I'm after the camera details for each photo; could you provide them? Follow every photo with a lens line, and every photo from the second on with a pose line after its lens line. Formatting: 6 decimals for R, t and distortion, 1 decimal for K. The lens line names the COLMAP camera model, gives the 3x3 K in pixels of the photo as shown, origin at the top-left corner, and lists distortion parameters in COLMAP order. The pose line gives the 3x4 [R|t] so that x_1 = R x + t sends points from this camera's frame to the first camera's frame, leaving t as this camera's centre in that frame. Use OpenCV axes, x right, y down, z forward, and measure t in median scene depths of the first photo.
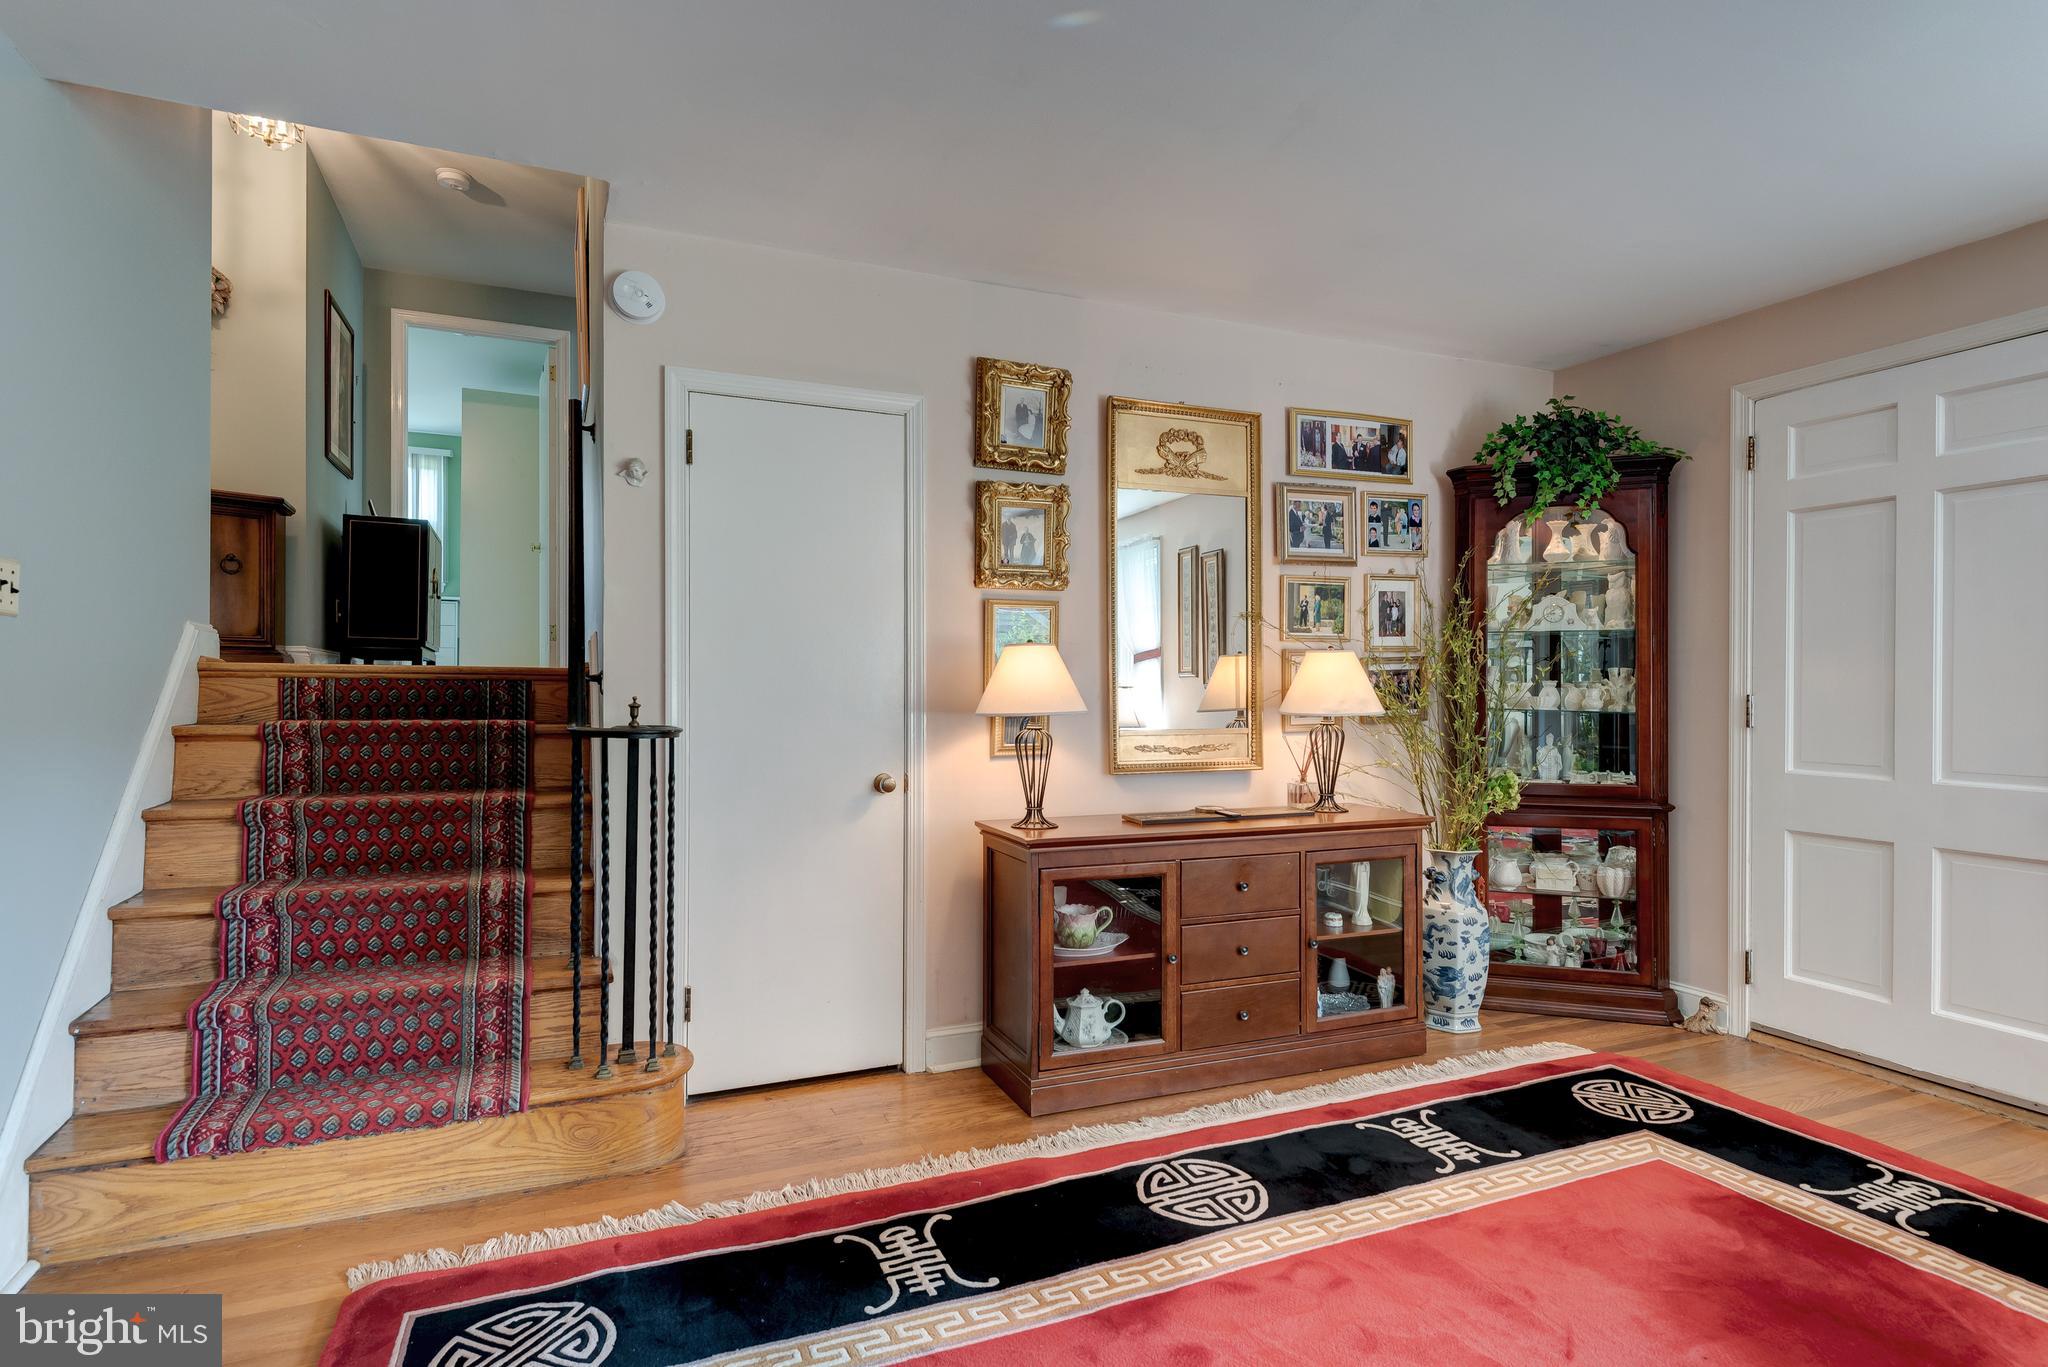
lens RADIAL K [[1048.7, 0, 1024.0], [0, 1048.7, 683.5], [0, 0, 1]] dist [0.012763, -0.001295]
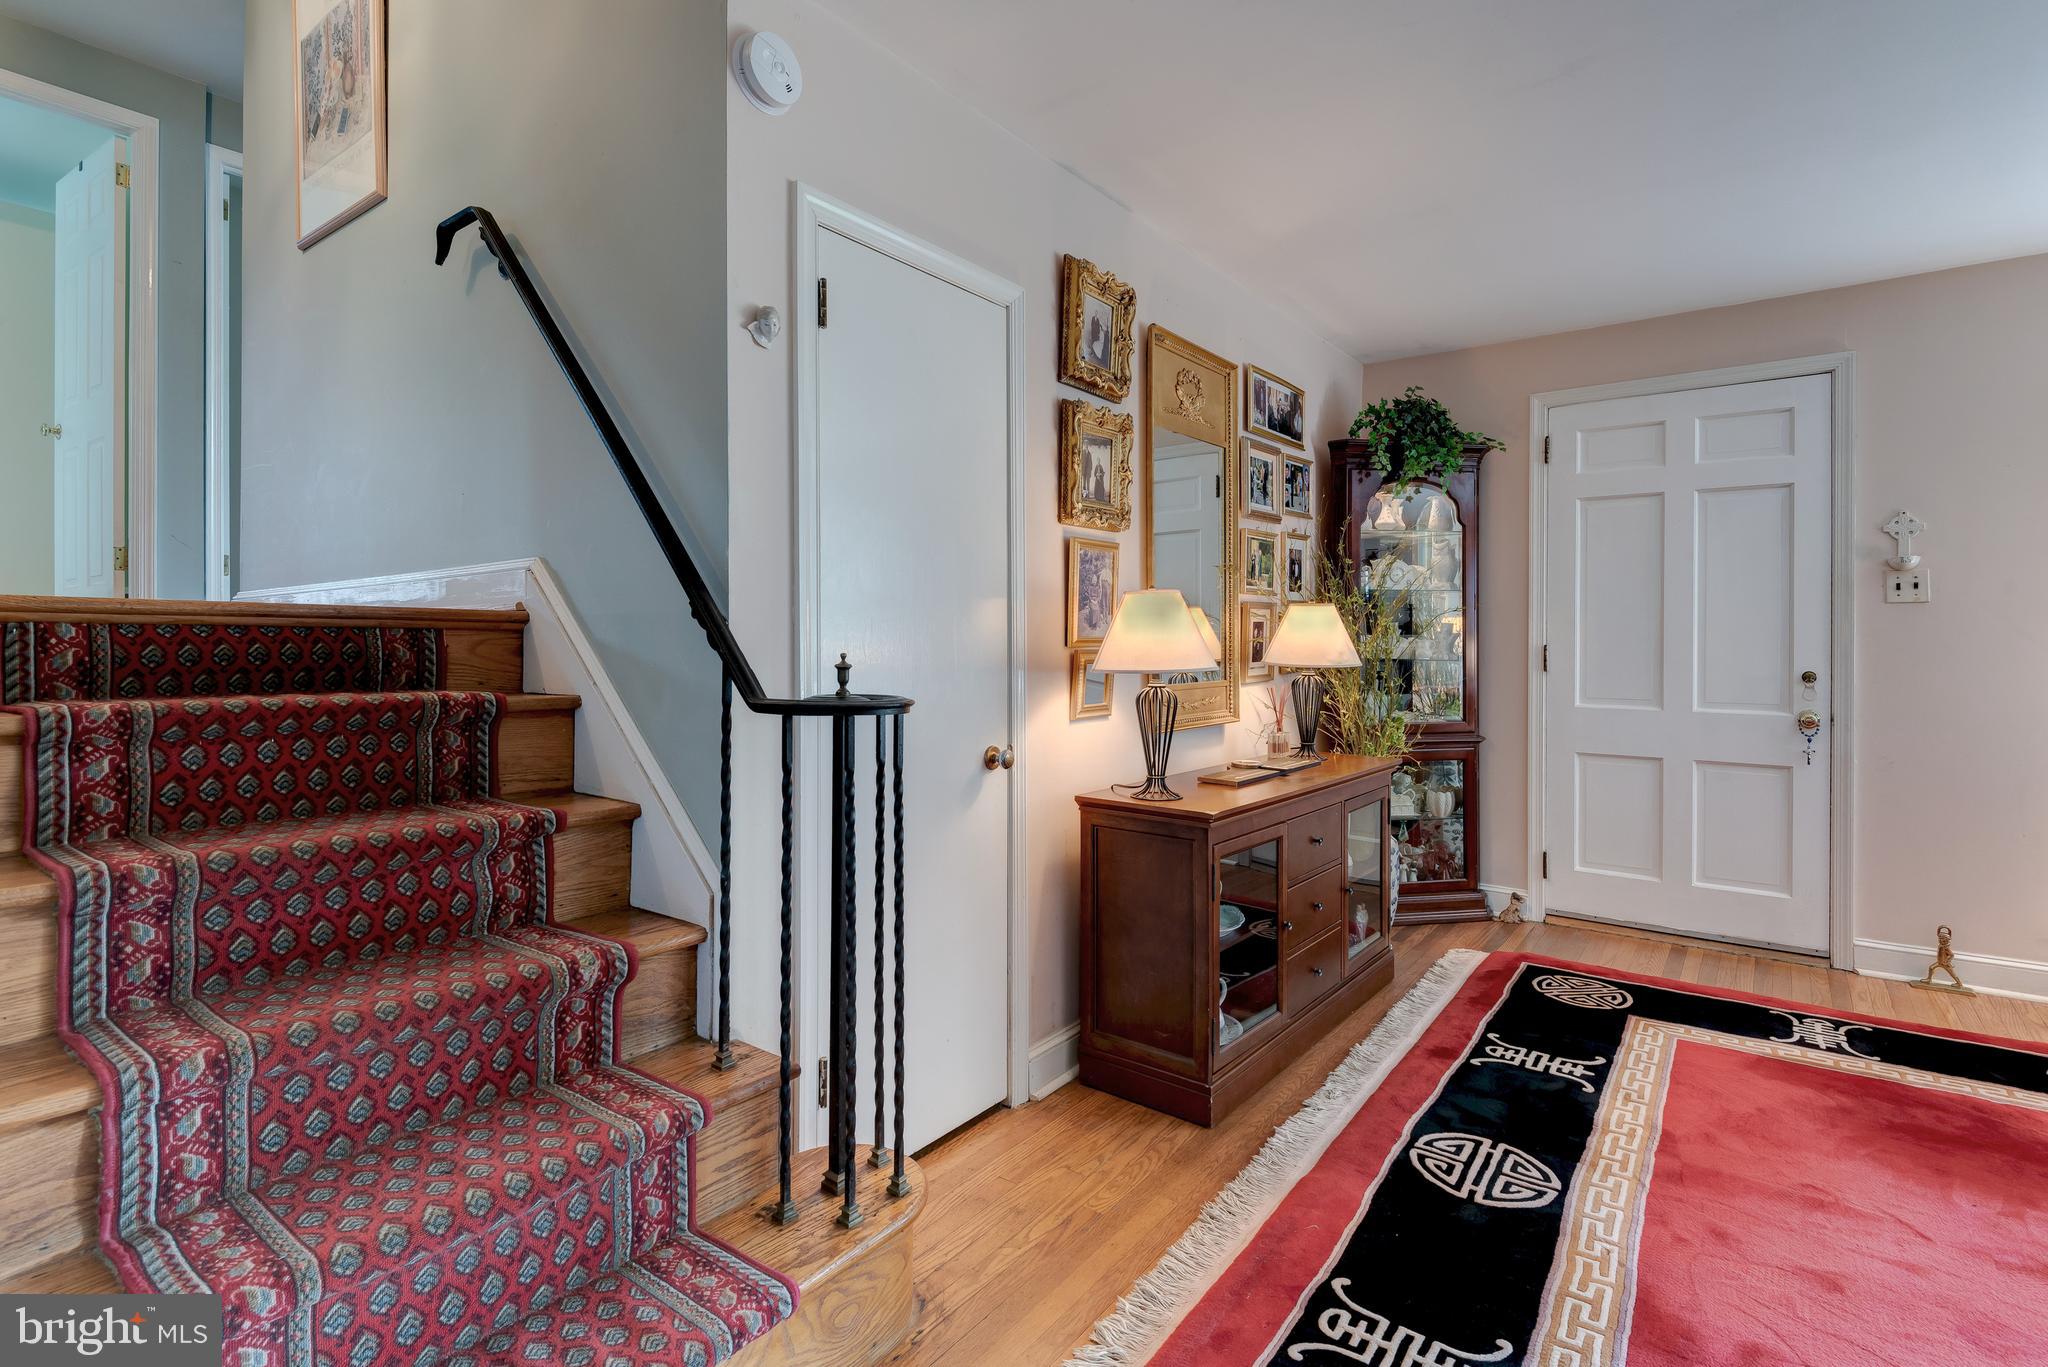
lens RADIAL K [[995.1, 0, 1023.1], [0, 995.1, 640.1], [0, 0, 1]] dist [-0.000098, -0.000758]
pose [[0.878751, -0.000808, 0.477281, -0.488022], [-0.001051, 0.999993, 0.003628, 0.001241], [-0.477280, -0.003690, 0.878743, 0.318540]]
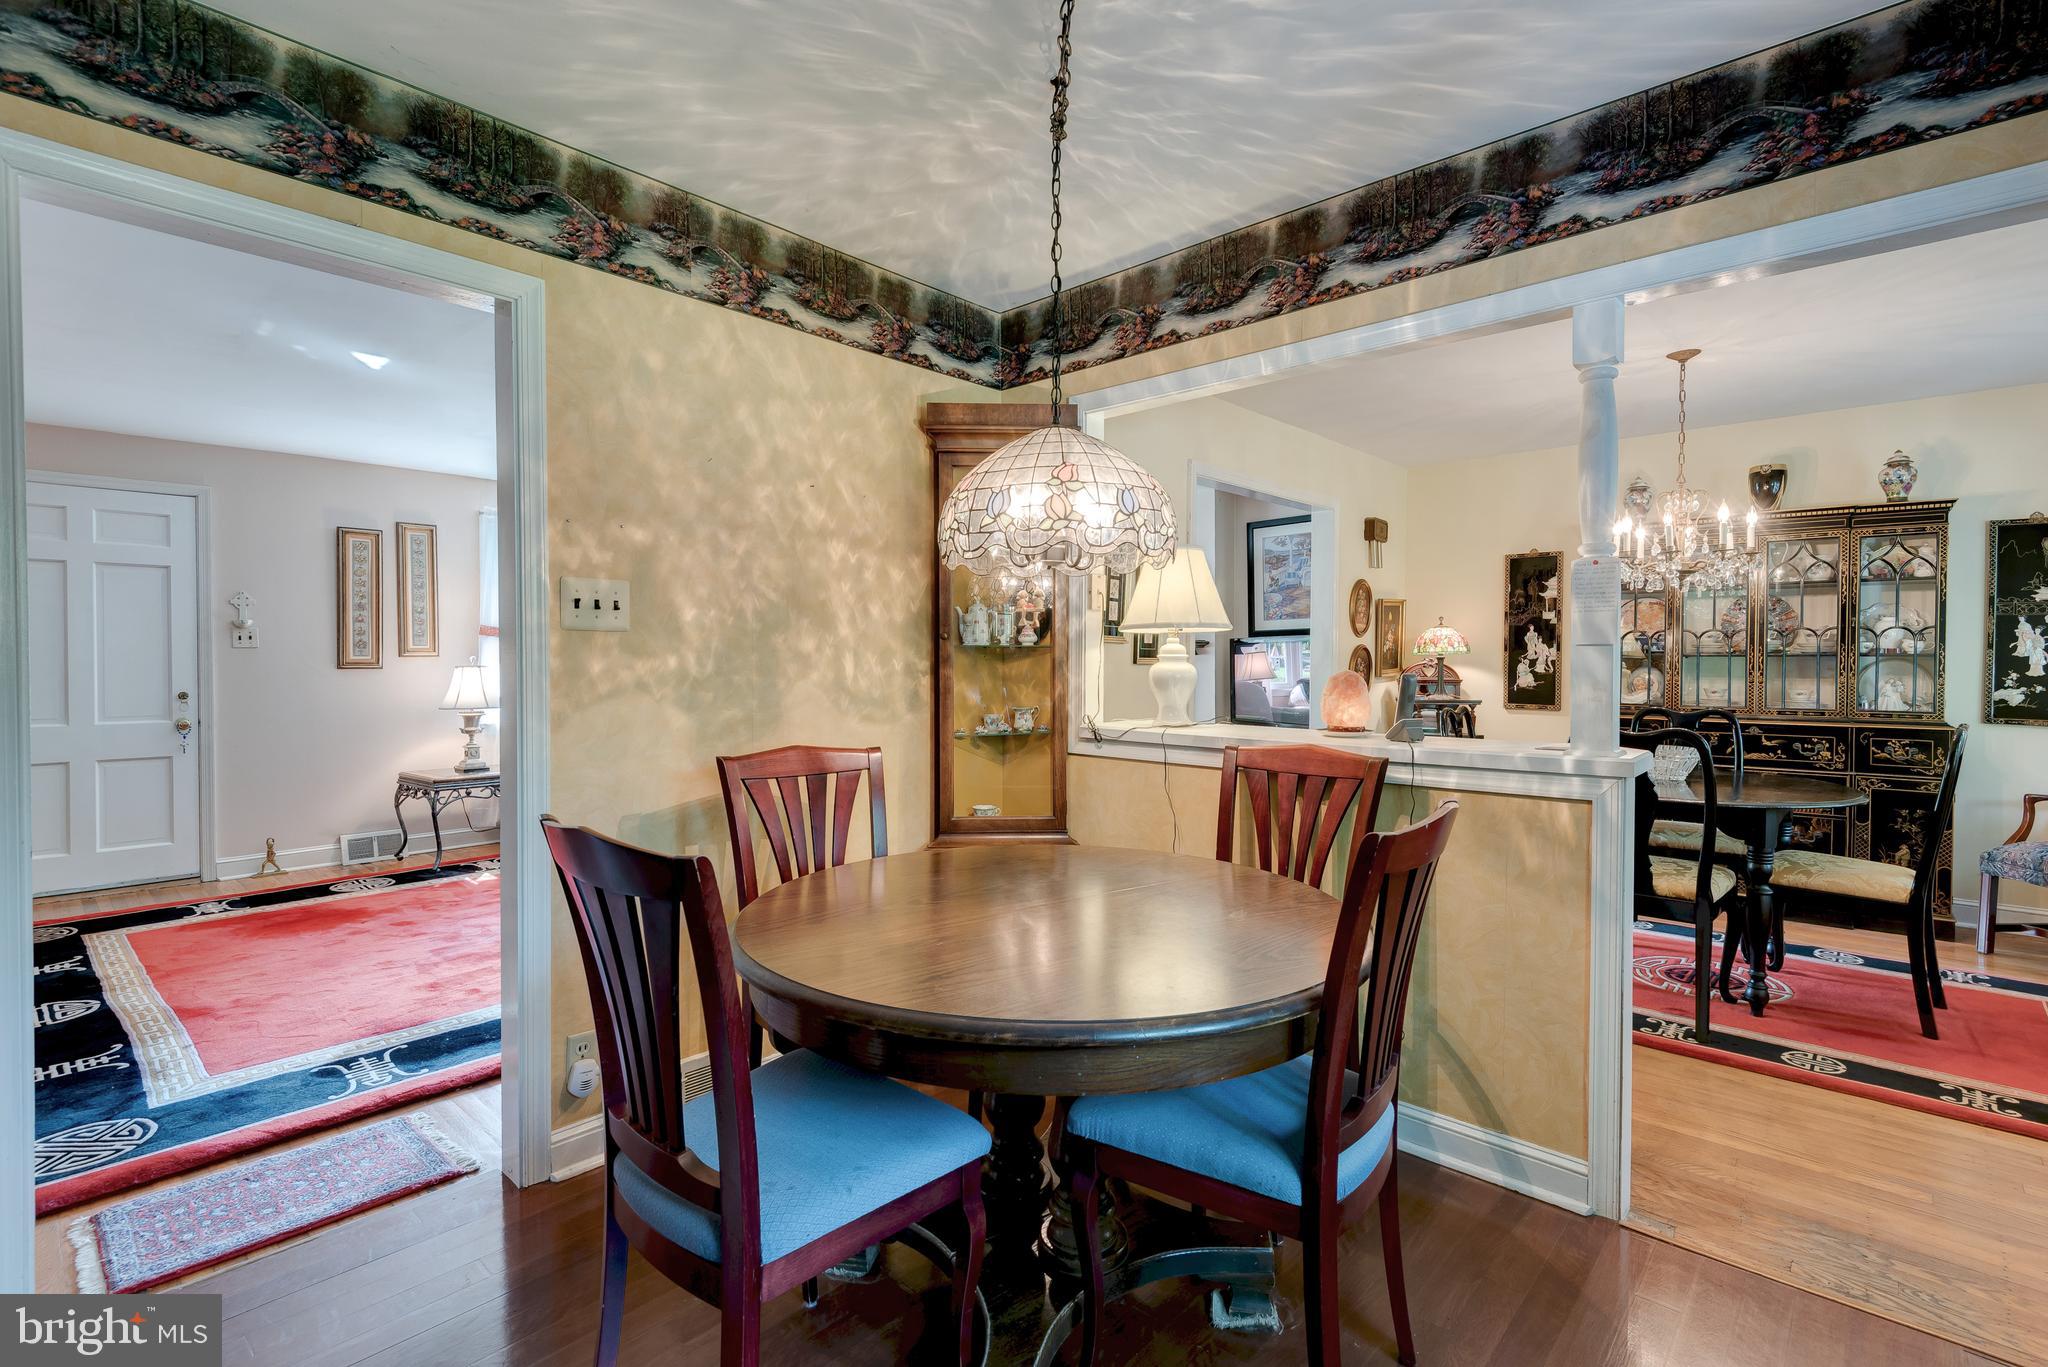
lens RADIAL K [[941.5, 0, 1060.7], [0, 941.5, 671.8], [0, 0, 1]] dist [0.039610, -0.019387]
pose [[-0.406586, -0.015728, 0.913477, -1.298349], [-0.007120, 0.999876, 0.014047, -0.029439], [-0.913585, -0.000793, -0.406648, 0.174713]]
